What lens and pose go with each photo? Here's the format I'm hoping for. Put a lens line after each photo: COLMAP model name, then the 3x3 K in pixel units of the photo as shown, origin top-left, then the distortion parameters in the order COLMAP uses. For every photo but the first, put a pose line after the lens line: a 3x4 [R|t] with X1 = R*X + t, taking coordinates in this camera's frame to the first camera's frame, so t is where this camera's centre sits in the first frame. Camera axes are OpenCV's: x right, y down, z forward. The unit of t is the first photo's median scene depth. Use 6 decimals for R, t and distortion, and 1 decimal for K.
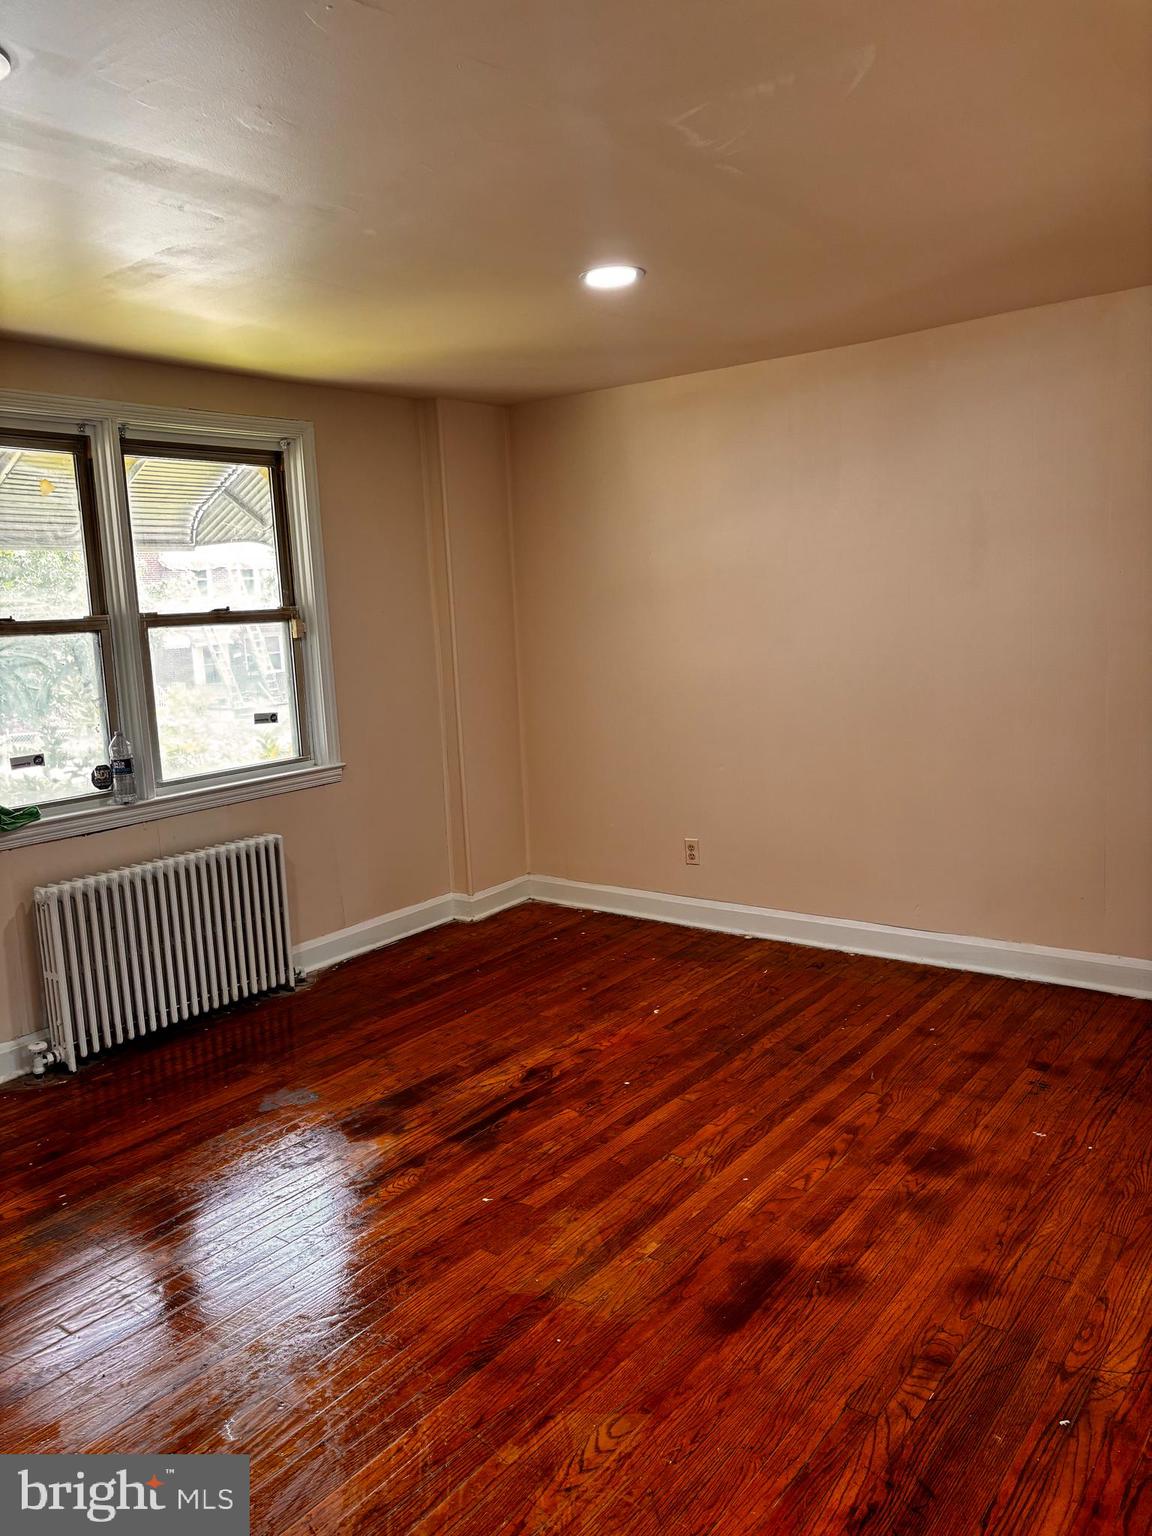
lens RADIAL K [[1149.3, 0, 562.0], [0, 1149.3, 763.5], [0, 0, 1]] dist [0.036593, -0.051668]
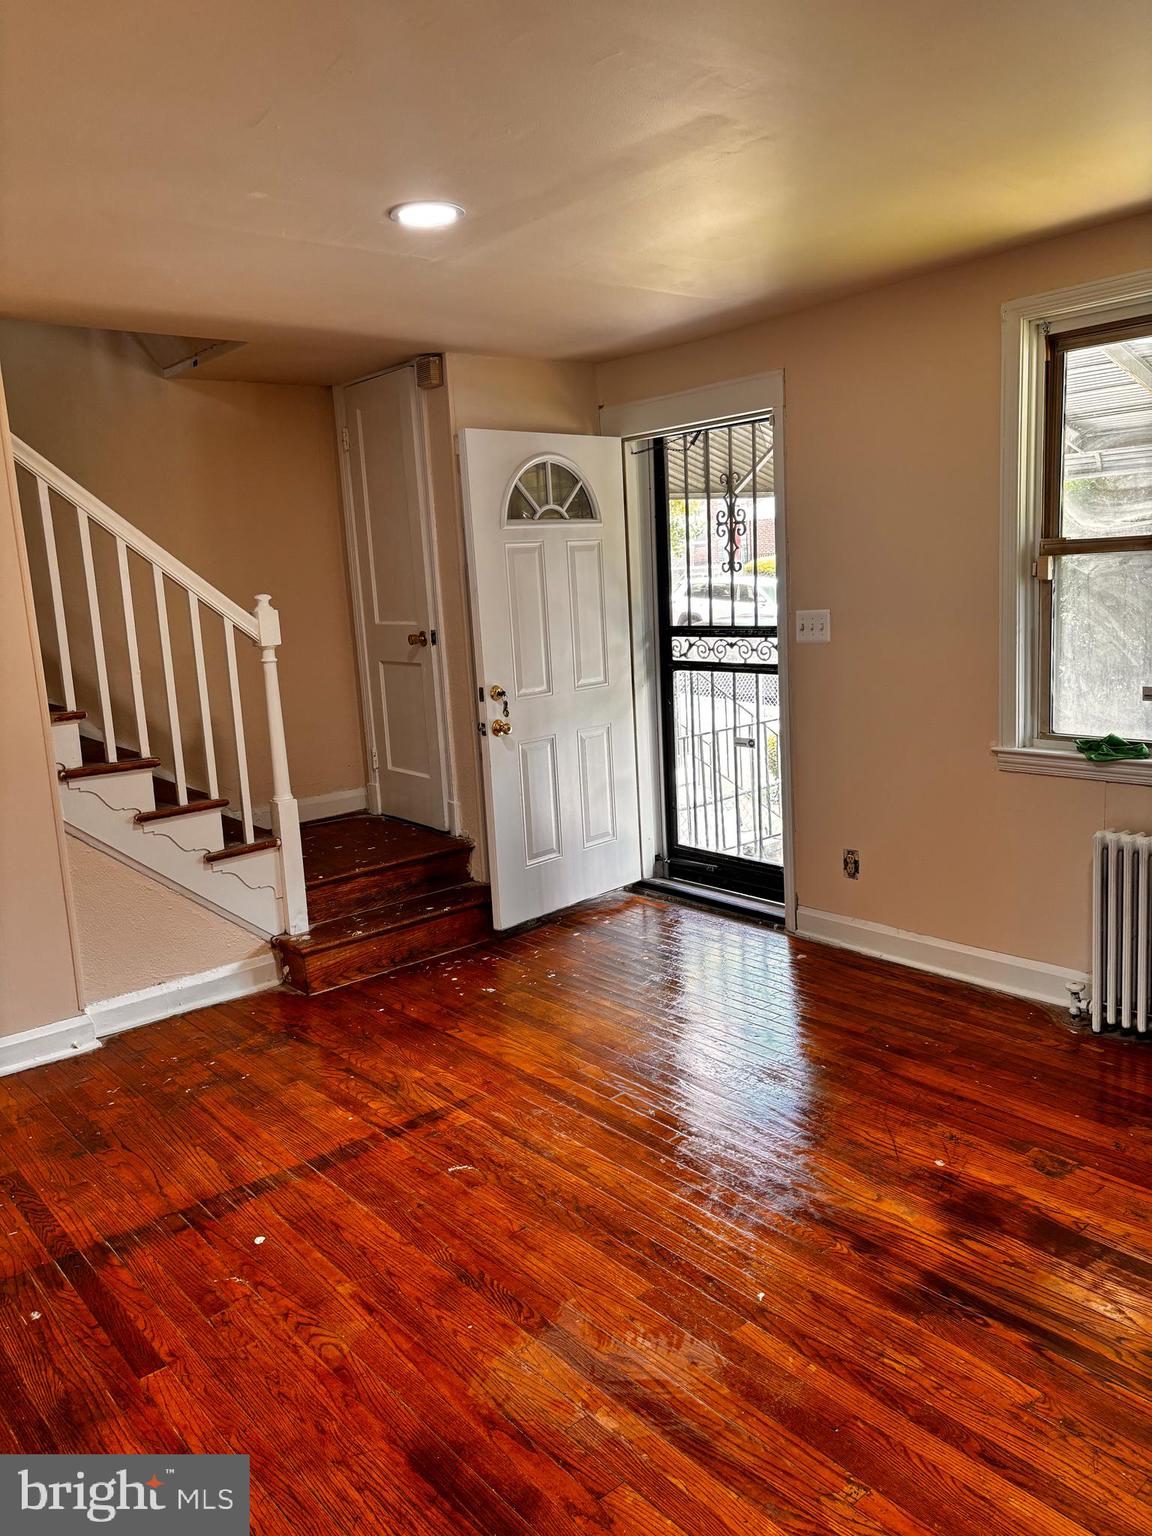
lens RADIAL K [[1149.3, 0, 565.9], [0, 1149.3, 766.8], [0, 0, 1]] dist [0.036593, -0.051668]
pose [[-0.222310, 0.220152, -0.949796, 0.629356], [-0.067998, 0.968300, 0.240356, -0.164064], [0.972602, 0.118018, -0.200292, 0.940030]]
